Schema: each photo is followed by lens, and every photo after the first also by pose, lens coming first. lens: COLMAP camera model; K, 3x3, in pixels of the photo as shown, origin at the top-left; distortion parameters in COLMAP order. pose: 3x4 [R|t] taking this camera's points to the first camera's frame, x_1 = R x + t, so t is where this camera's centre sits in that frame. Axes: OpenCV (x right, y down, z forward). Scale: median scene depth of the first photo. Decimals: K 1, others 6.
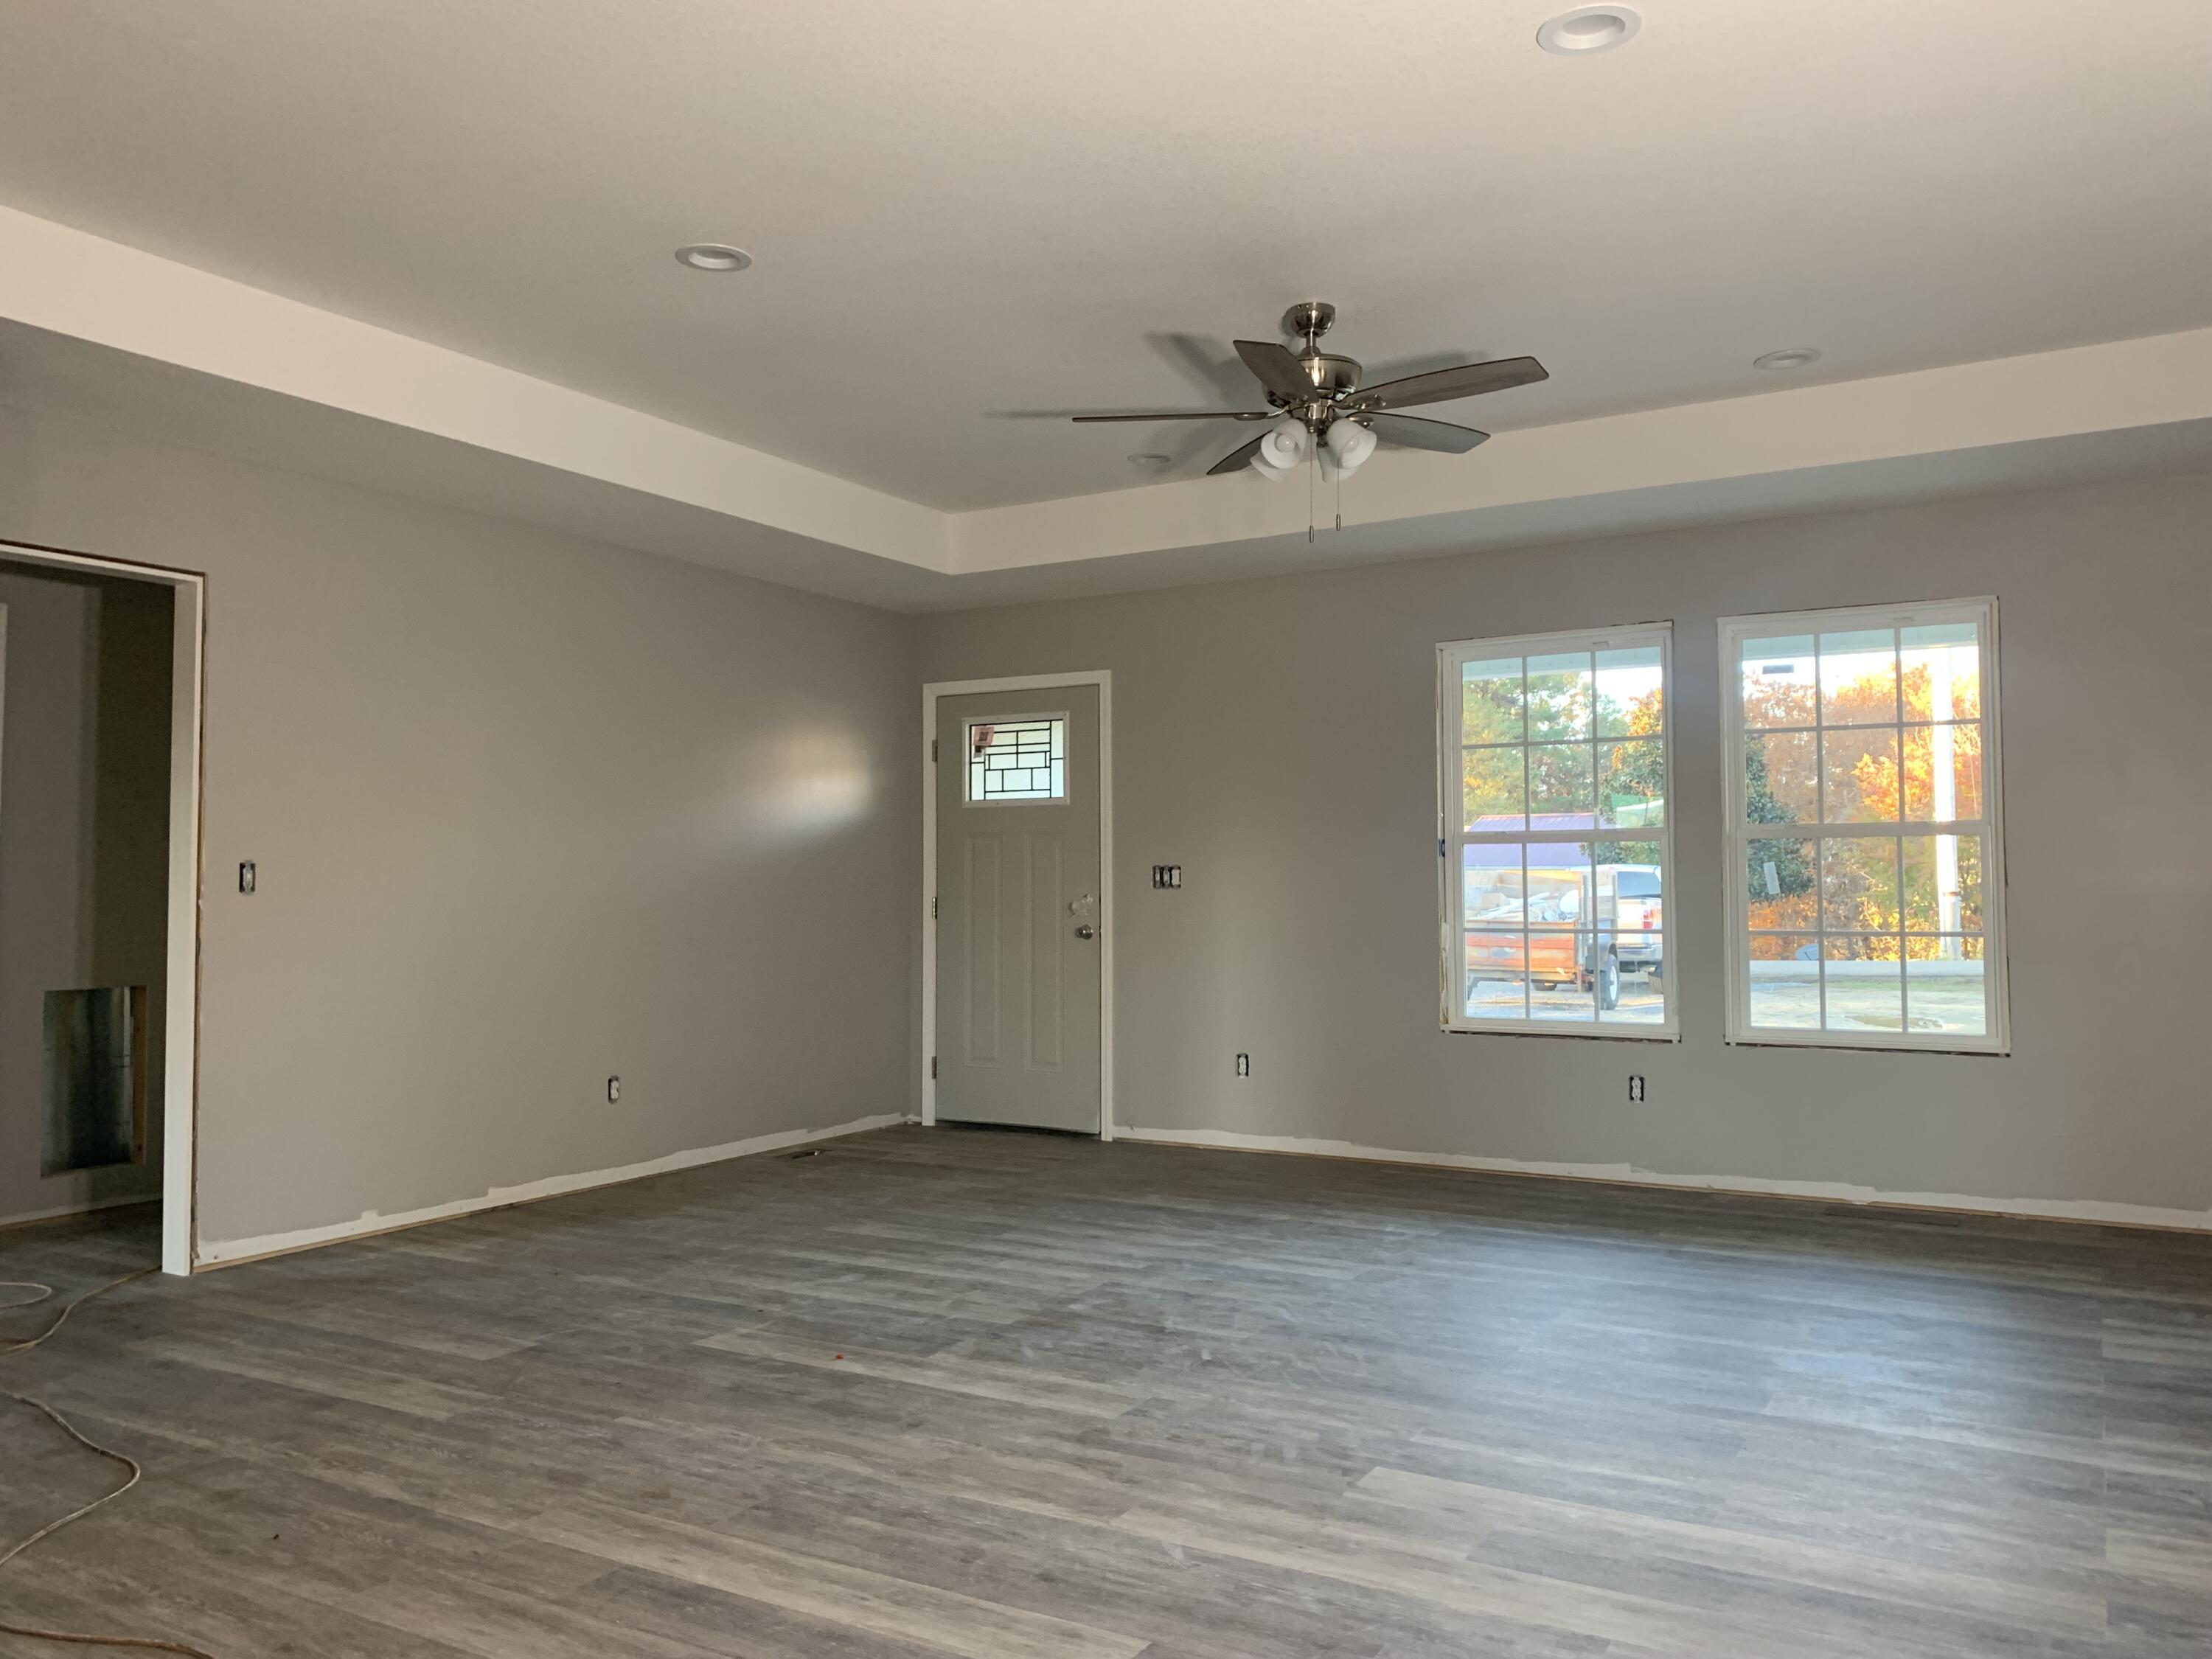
lens RADIAL K [[1696.2, 0, 1093.1], [0, 1696.2, 819.3], [0, 0, 1]] dist [0.029450, -0.027792]
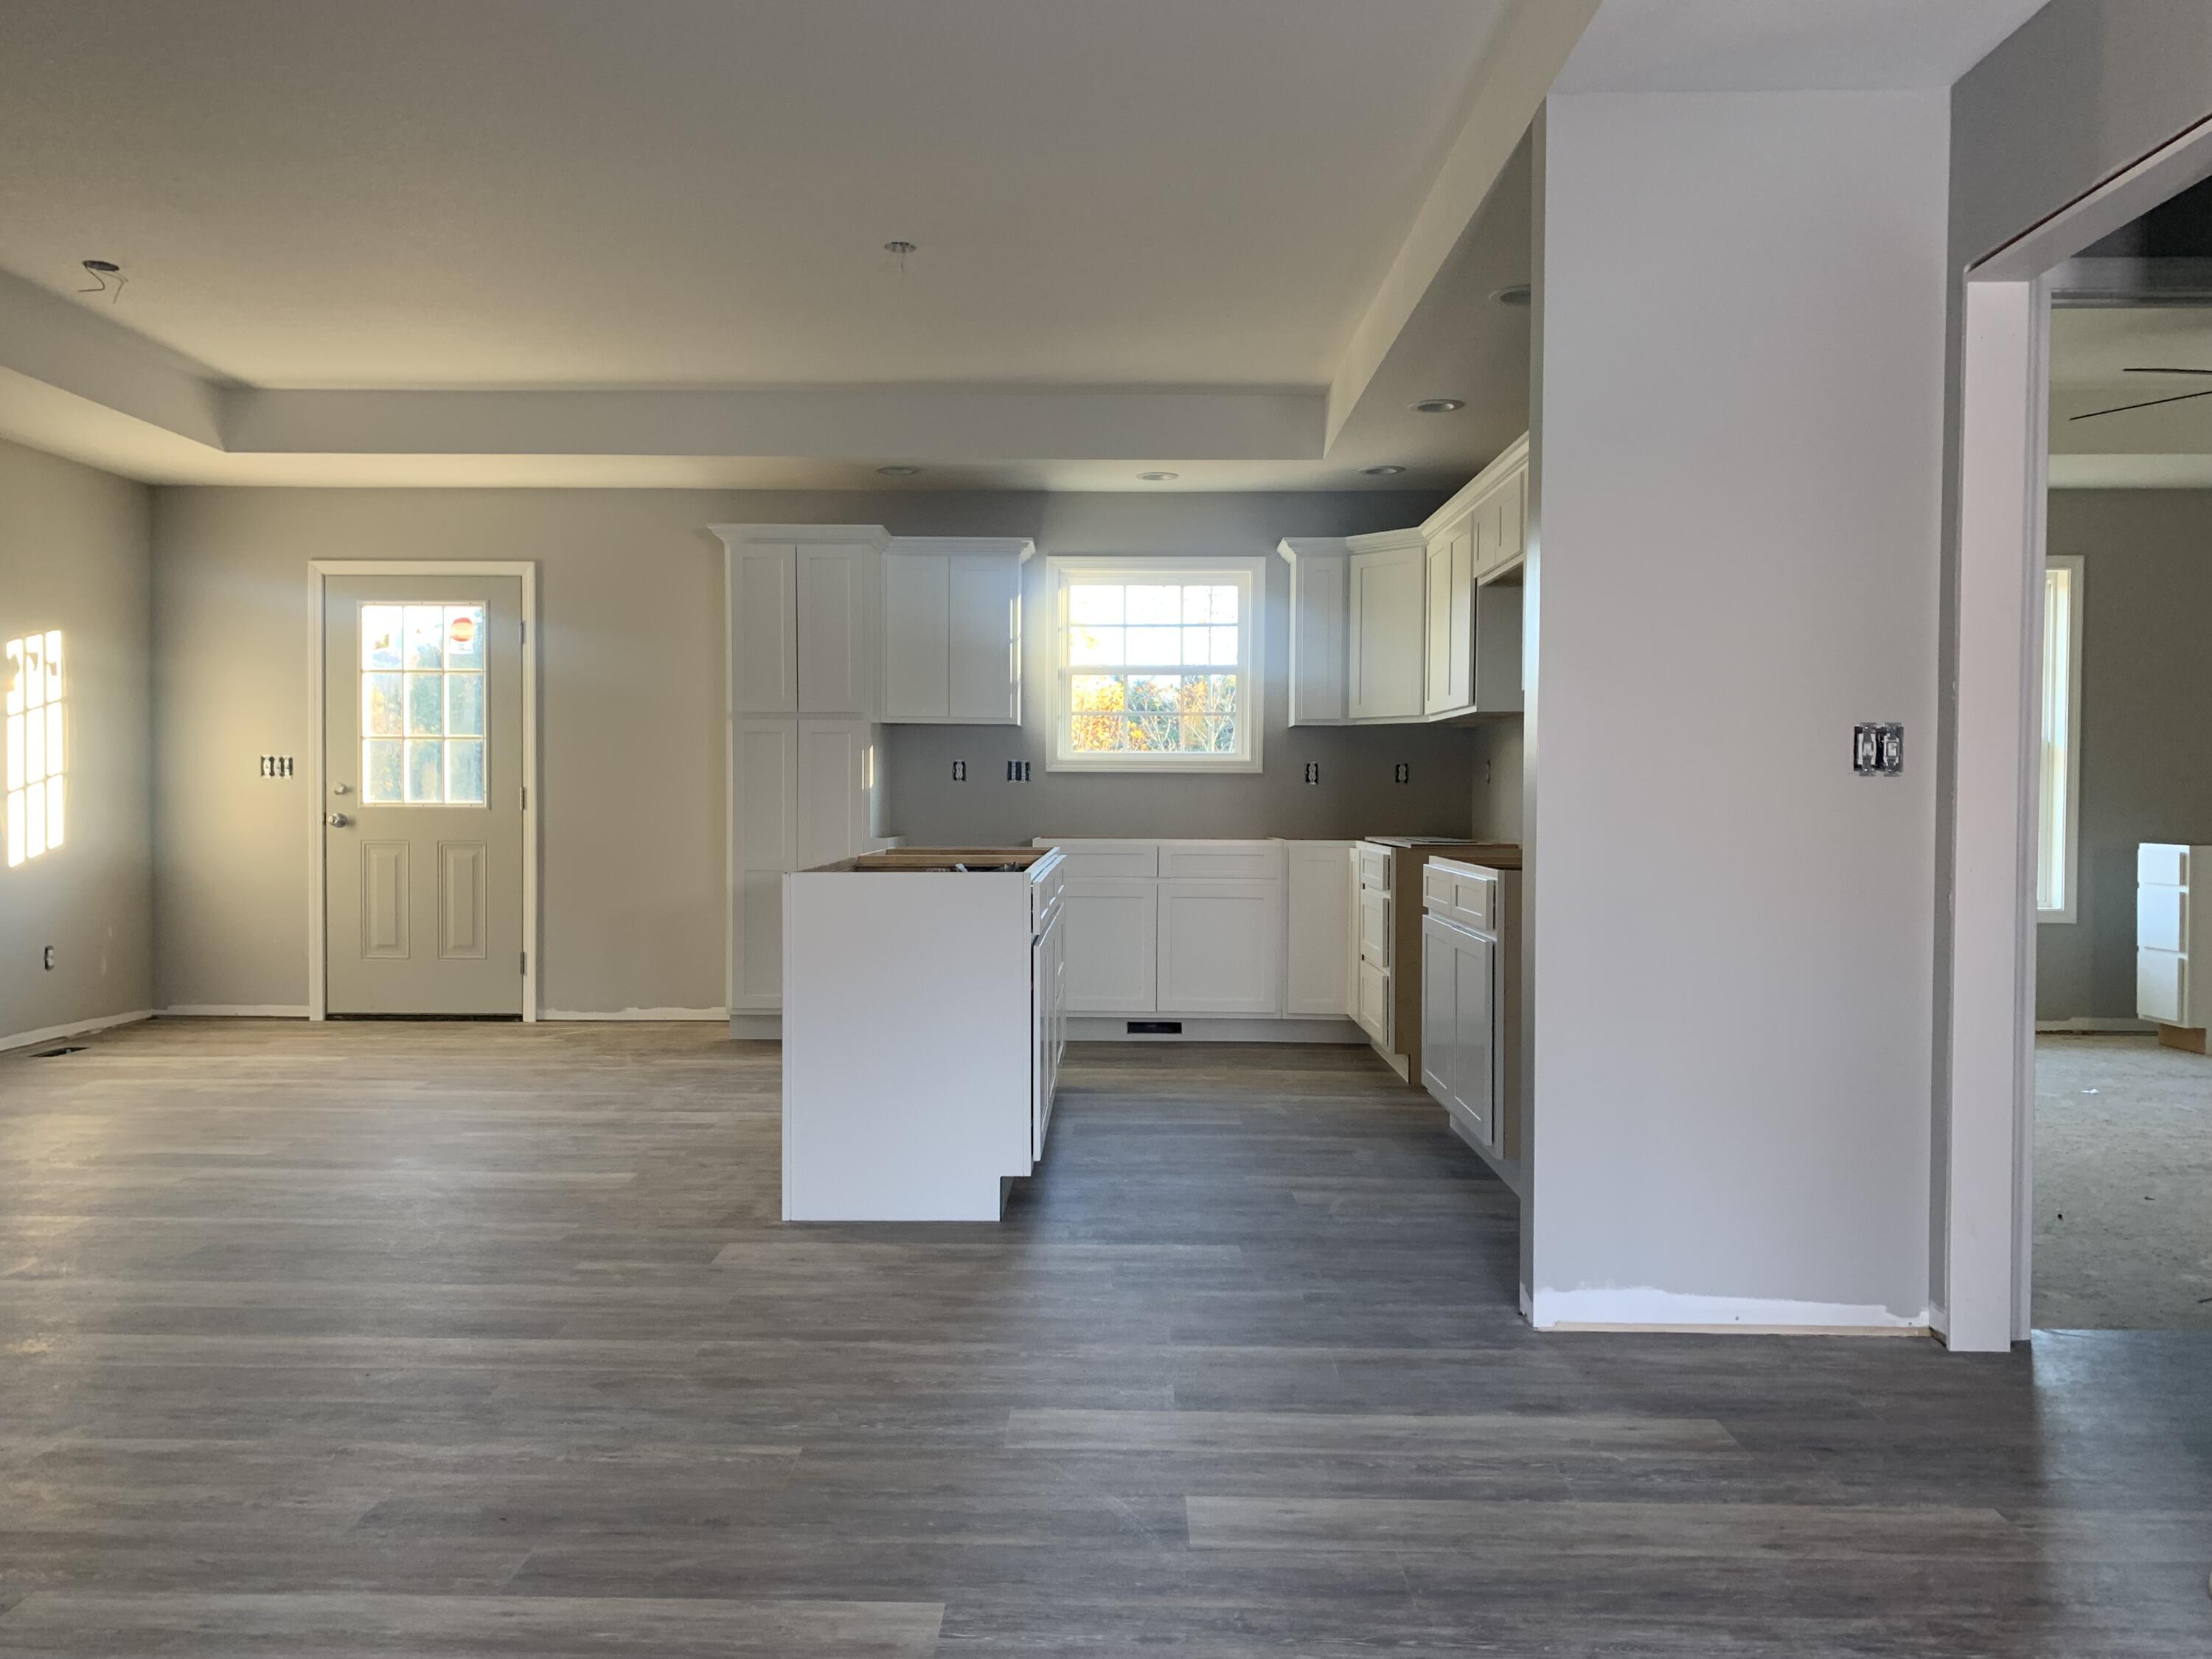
lens RADIAL K [[1696.2, 0, 1097.1], [0, 1696.2, 838.9], [0, 0, 1]] dist [0.029450, -0.027792]
pose [[-0.868630, 0.013988, -0.495263, -0.021344], [0.019486, 0.999792, -0.005938, 0.090468], [0.495077, -0.014809, -0.868723, 1.828682]]
